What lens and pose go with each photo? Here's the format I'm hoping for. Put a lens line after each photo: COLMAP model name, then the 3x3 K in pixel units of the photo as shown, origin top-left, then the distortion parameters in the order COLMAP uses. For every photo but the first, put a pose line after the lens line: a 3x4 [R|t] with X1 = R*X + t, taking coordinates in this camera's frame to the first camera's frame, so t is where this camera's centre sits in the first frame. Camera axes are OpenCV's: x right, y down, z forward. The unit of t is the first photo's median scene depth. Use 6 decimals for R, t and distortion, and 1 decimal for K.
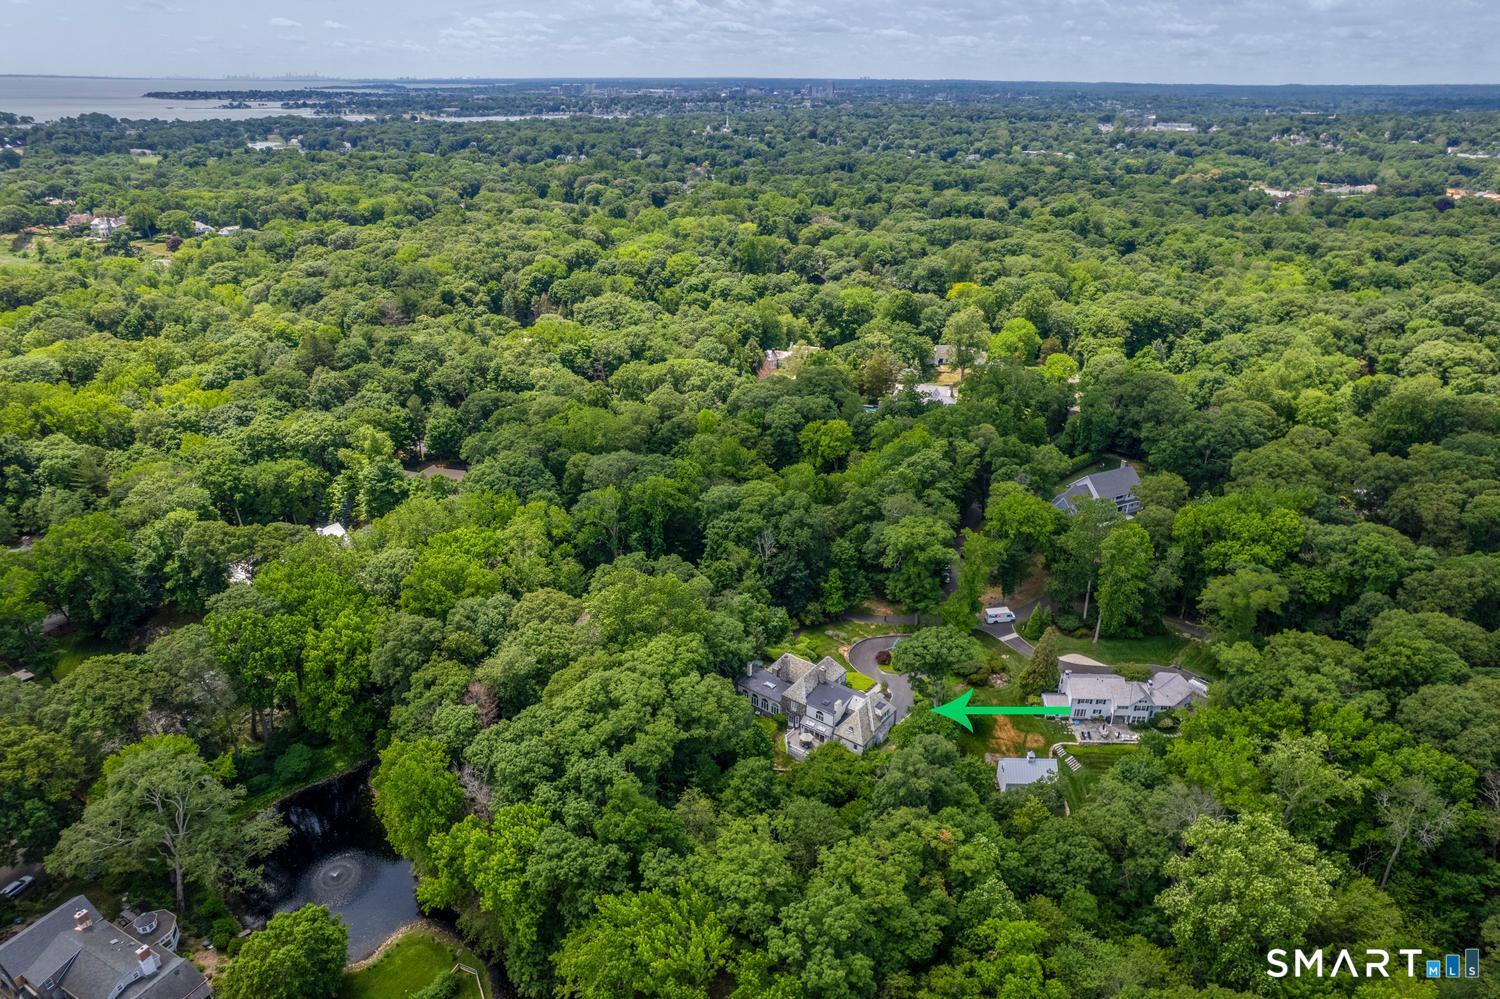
lens RADIAL K [[962.9, 0, 750.0], [0, 962.9, 499.5], [0, 0, 1]] dist [-0.073875, 0.070267]
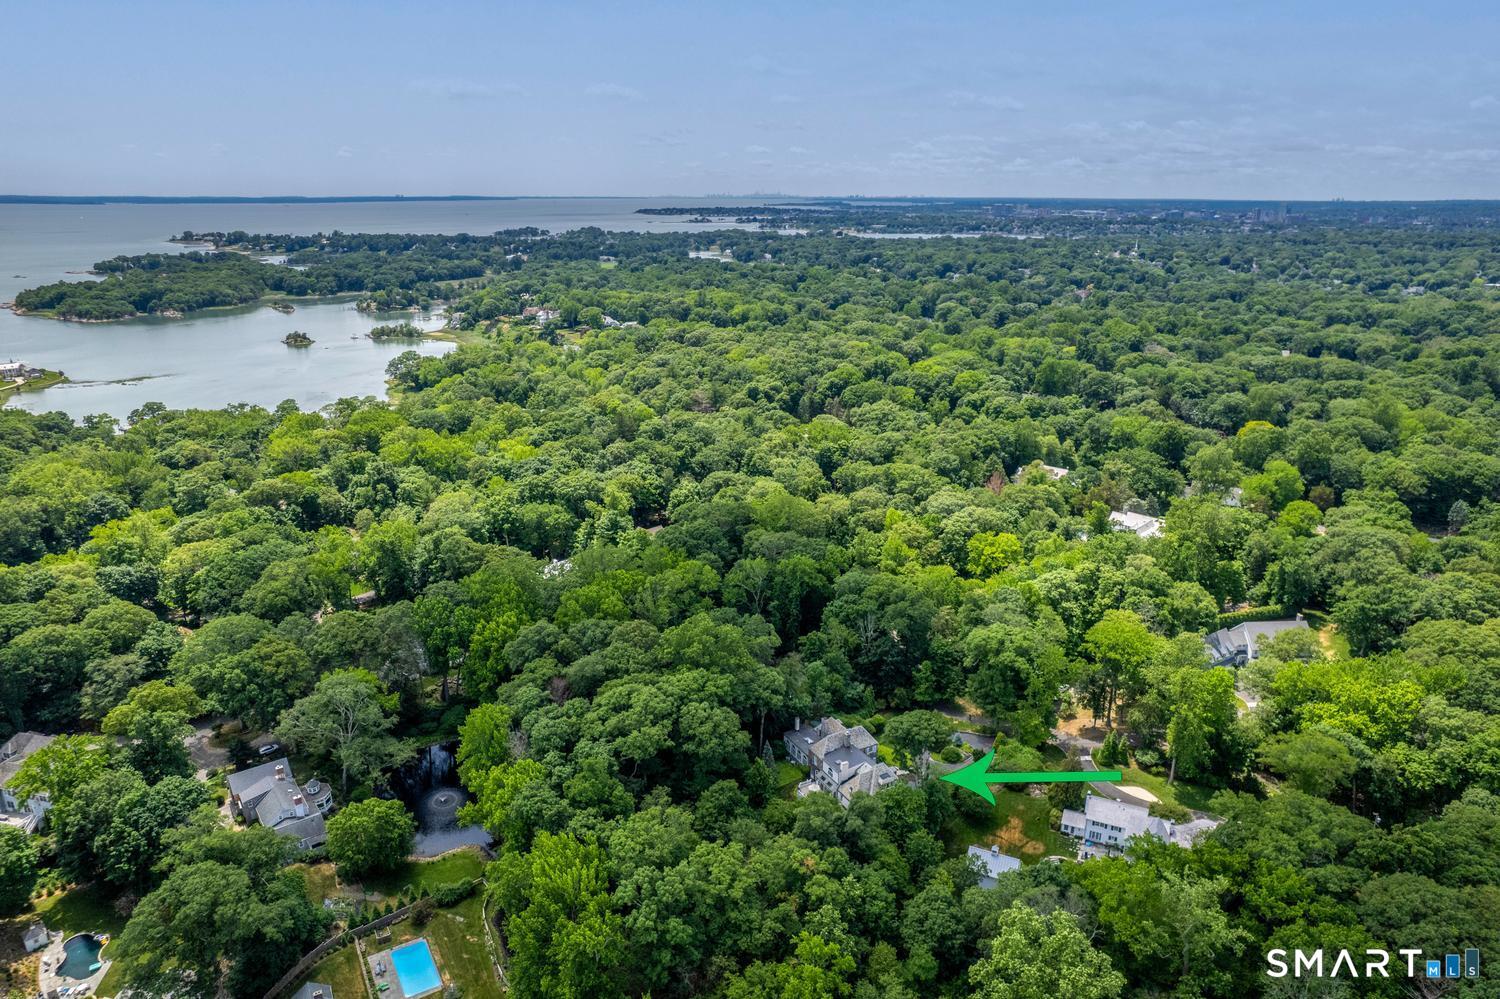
lens RADIAL K [[962.9, 0, 750.0], [0, 962.9, 499.5], [0, 0, 1]] dist [-0.073875, 0.070267]
pose [[0.911238, 0.119274, -0.394233, 0.149733], [-0.162346, 0.983675, -0.077642, 0.004632], [0.378536, 0.134752, 0.915725, -0.043296]]
